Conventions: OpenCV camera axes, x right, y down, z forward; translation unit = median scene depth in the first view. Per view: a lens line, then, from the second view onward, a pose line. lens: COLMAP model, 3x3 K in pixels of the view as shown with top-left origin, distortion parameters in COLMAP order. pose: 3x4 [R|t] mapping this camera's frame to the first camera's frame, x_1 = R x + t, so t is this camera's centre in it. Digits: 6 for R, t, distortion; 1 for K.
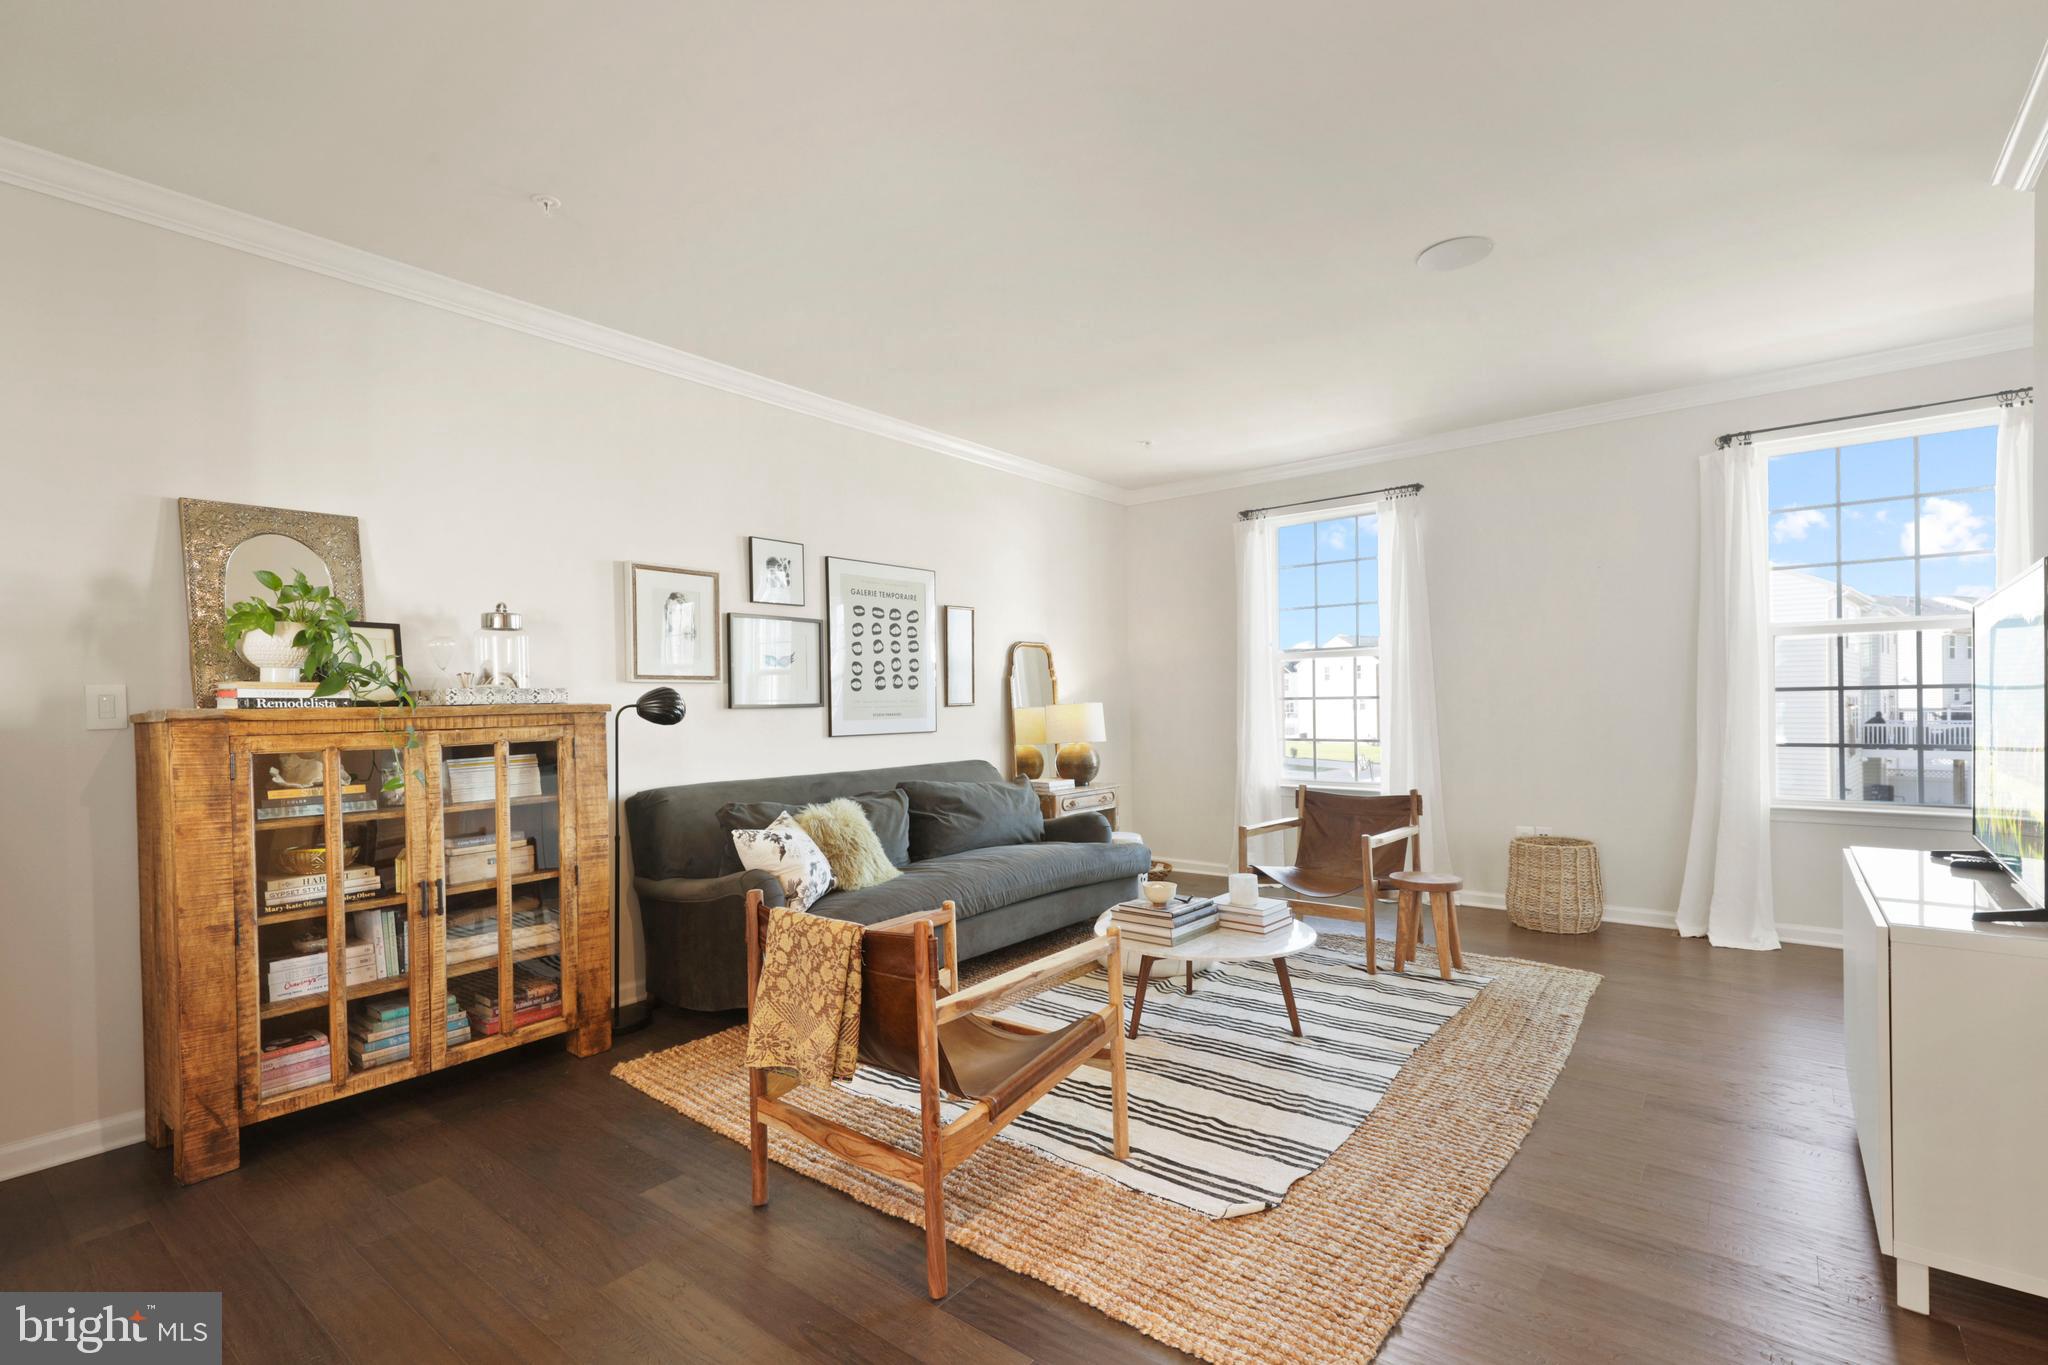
lens RADIAL K [[928.5, 0, 1022.0], [0, 928.5, 706.2], [0, 0, 1]] dist [0.030923, -0.006297]
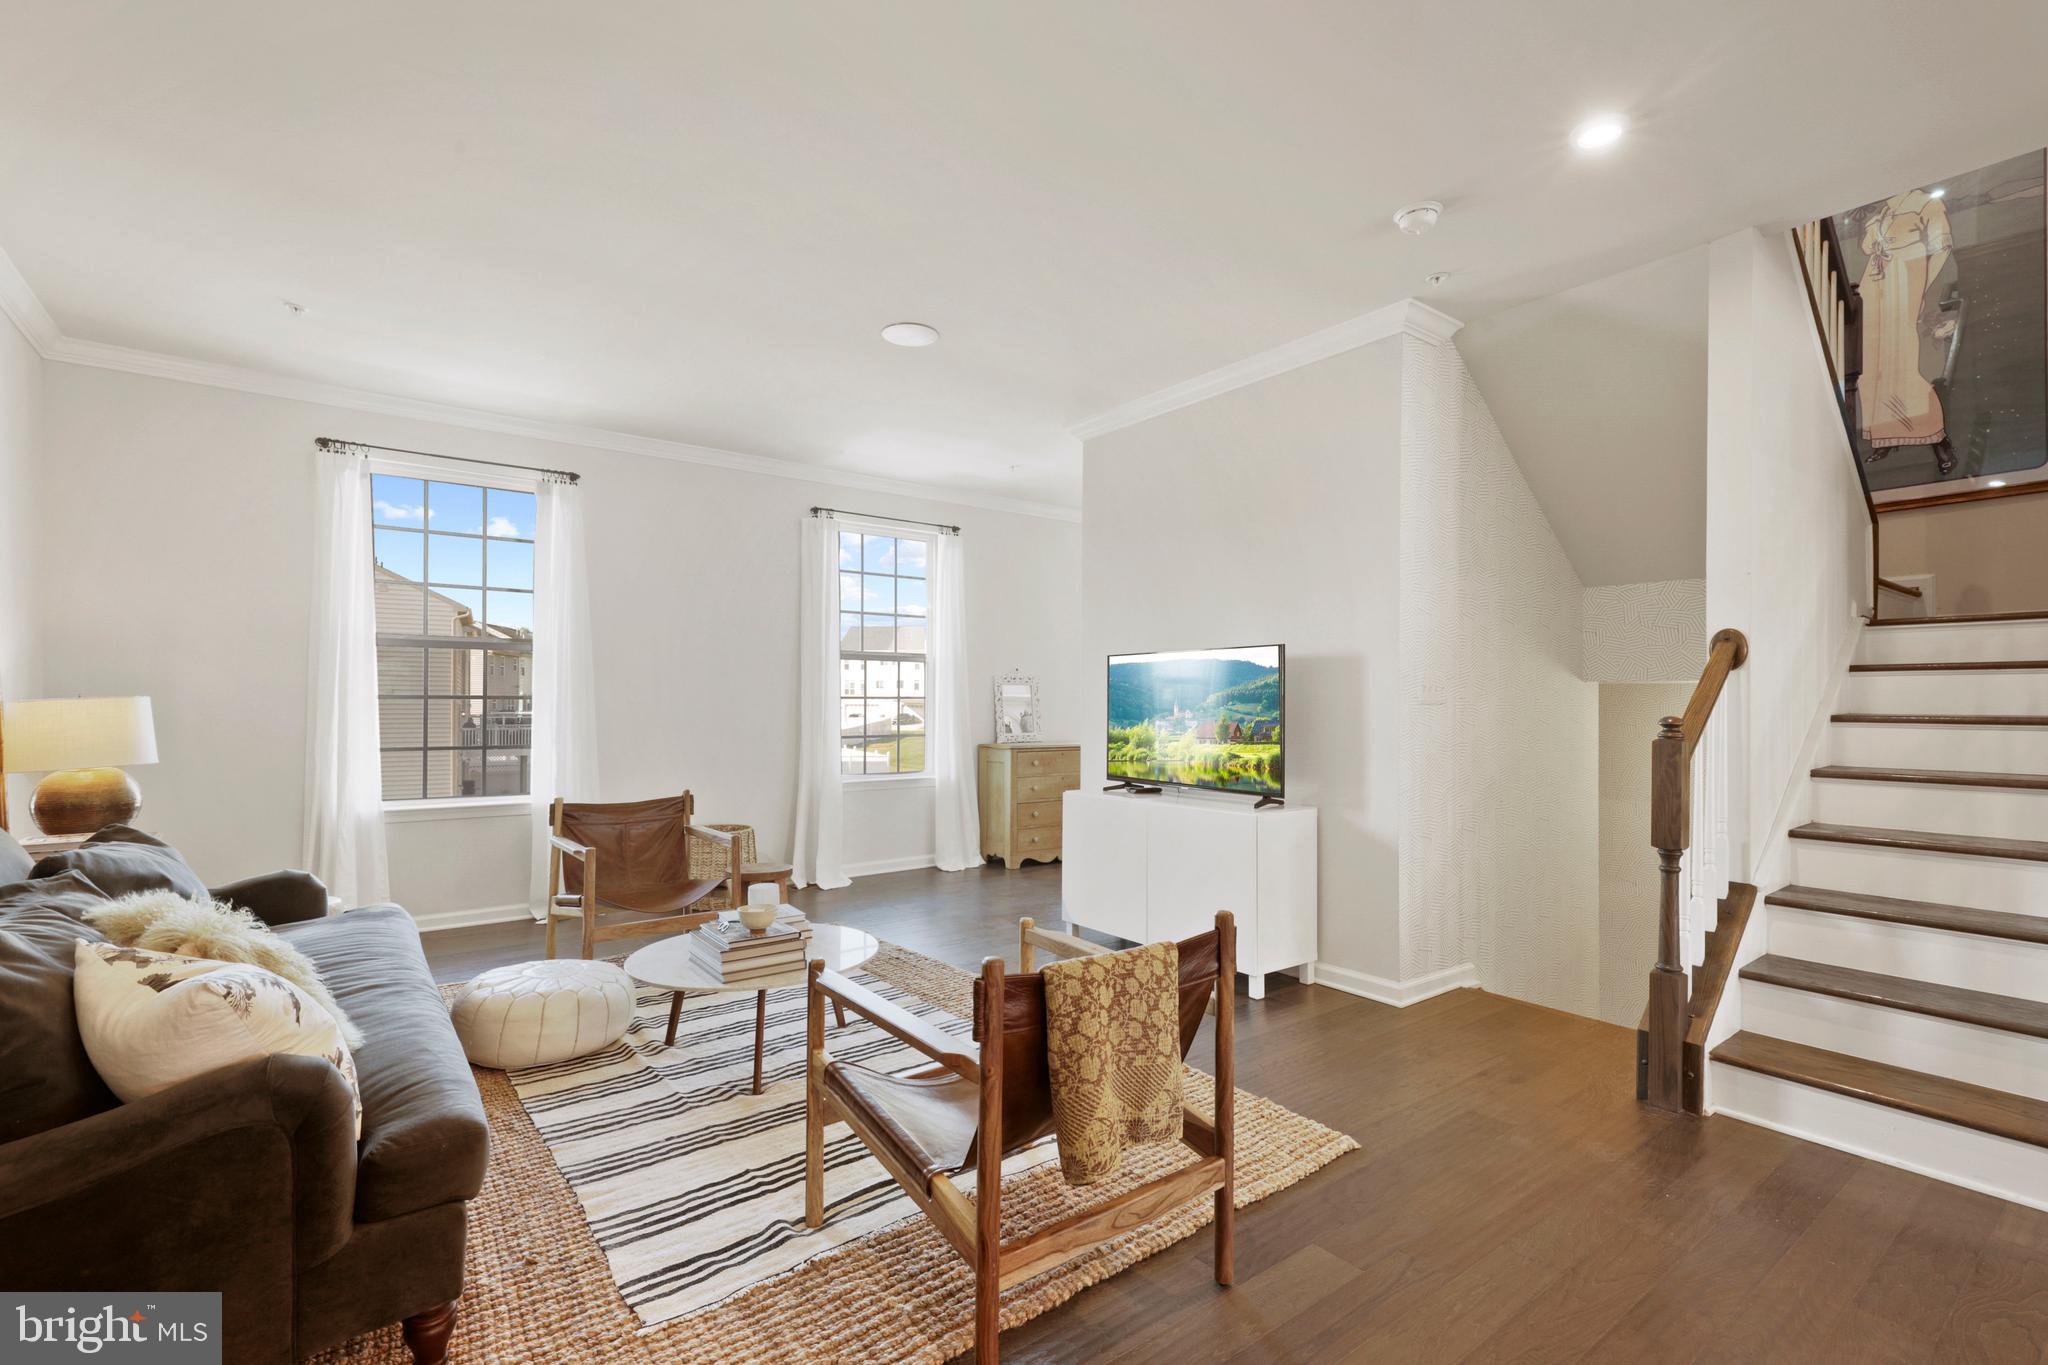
lens RADIAL K [[928.5, 0, 1038.1], [0, 928.5, 691.8], [0, 0, 1]] dist [0.030923, -0.006297]
pose [[0.244876, 0.026390, 0.969195, -0.600525], [-0.005093, 0.999651, -0.025932, 0.009324], [-0.969541, 0.001414, 0.244925, 0.497486]]
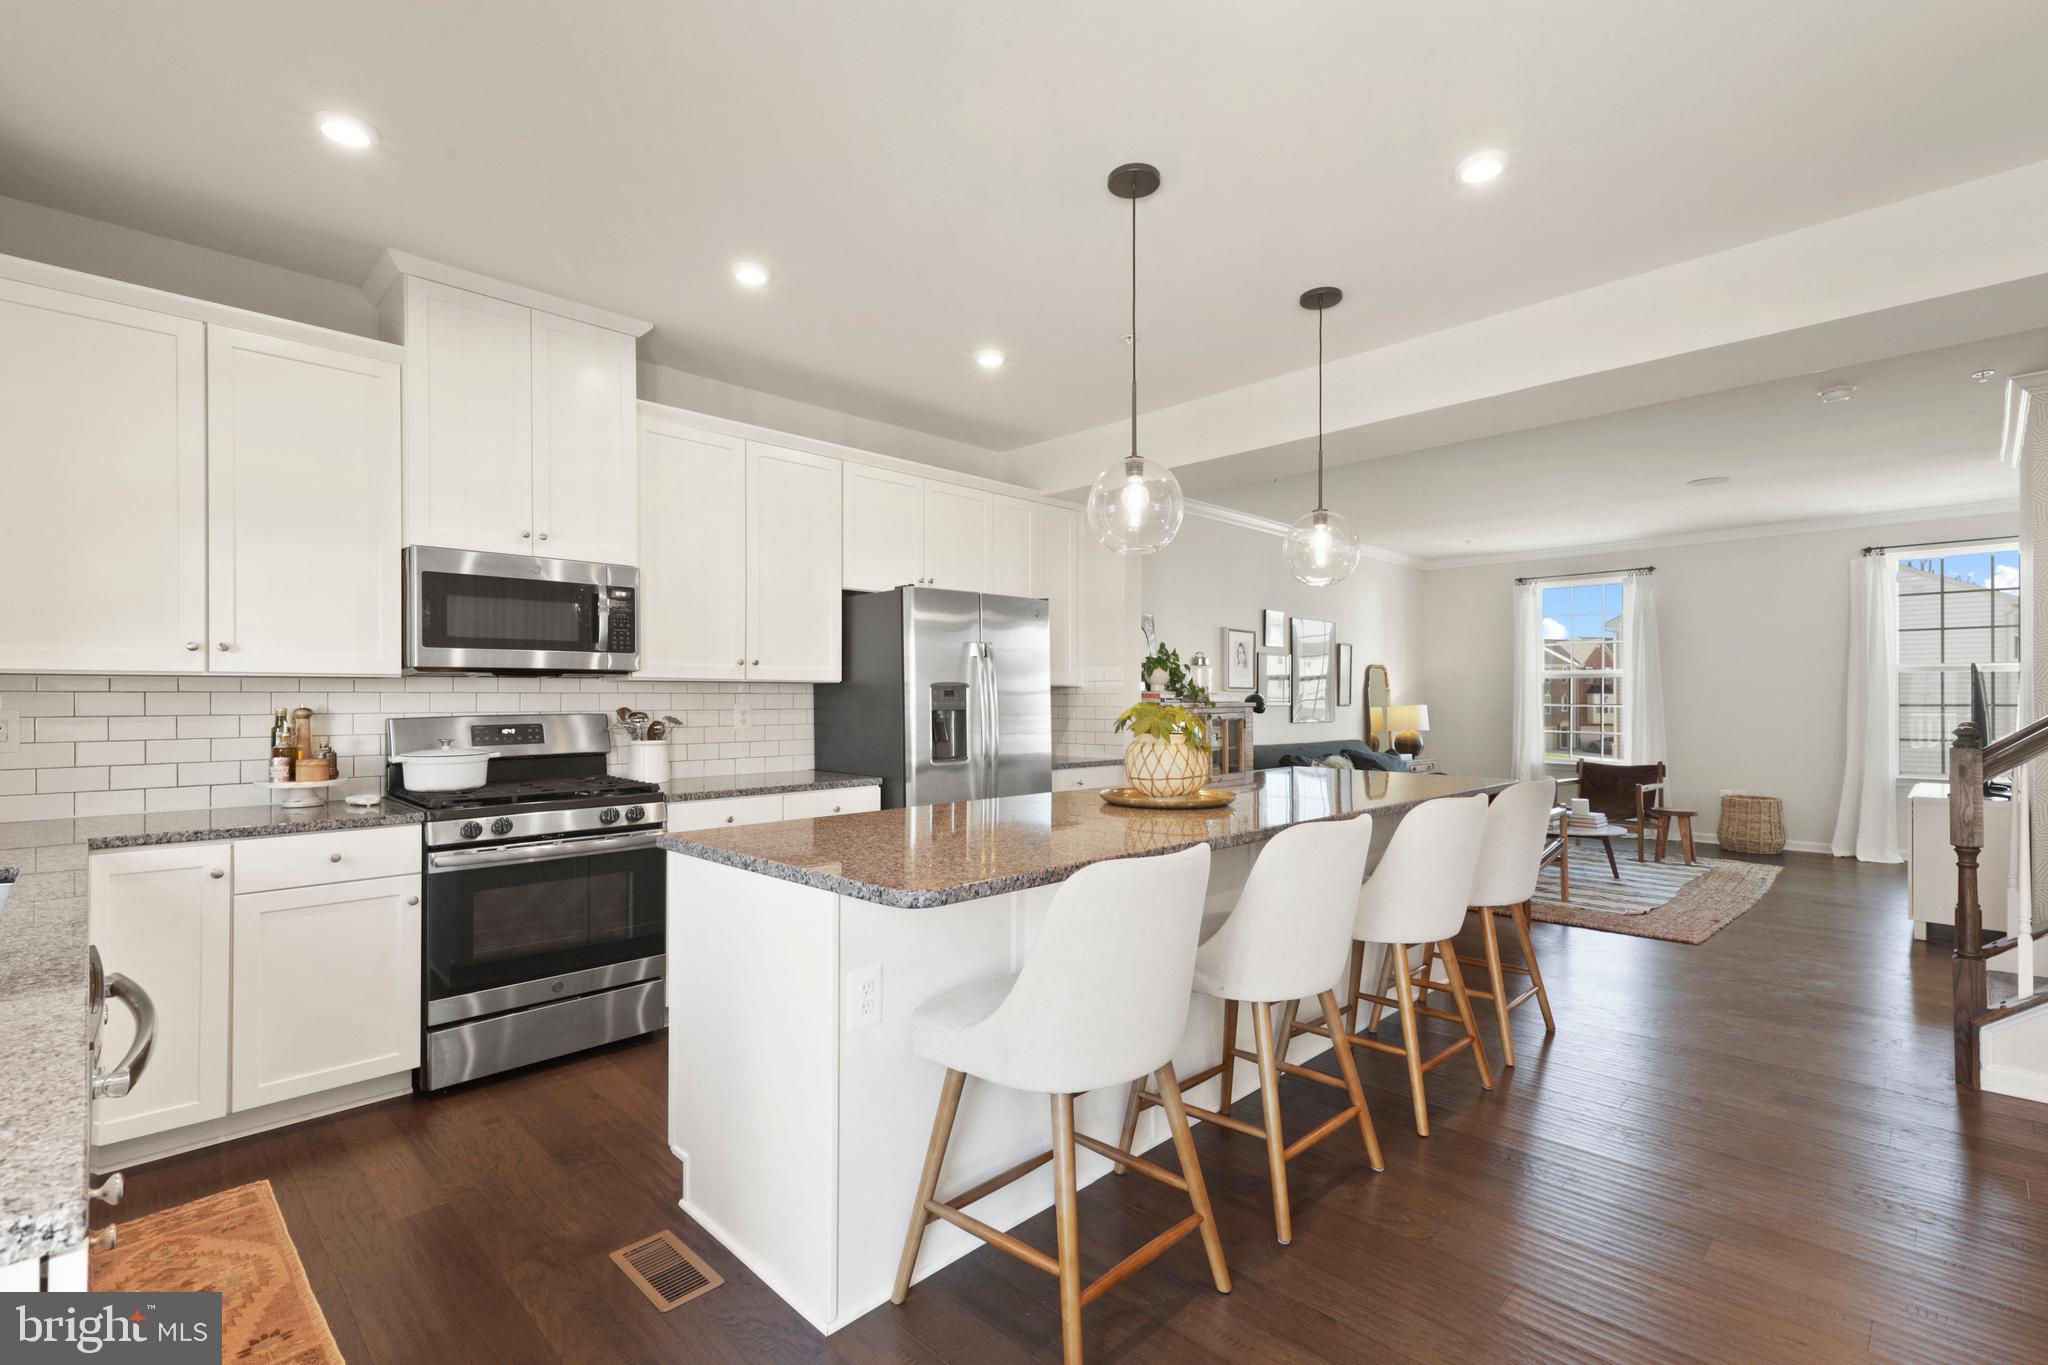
lens RADIAL K [[928.5, 0, 1030.7], [0, 928.5, 695.3], [0, 0, 1]] dist [0.030923, -0.006297]
pose [[0.994560, 0.016546, -0.102840, -0.689349], [-0.017618, 0.999799, -0.009528, 0.009906], [0.102662, 0.011288, 0.994652, -1.026966]]
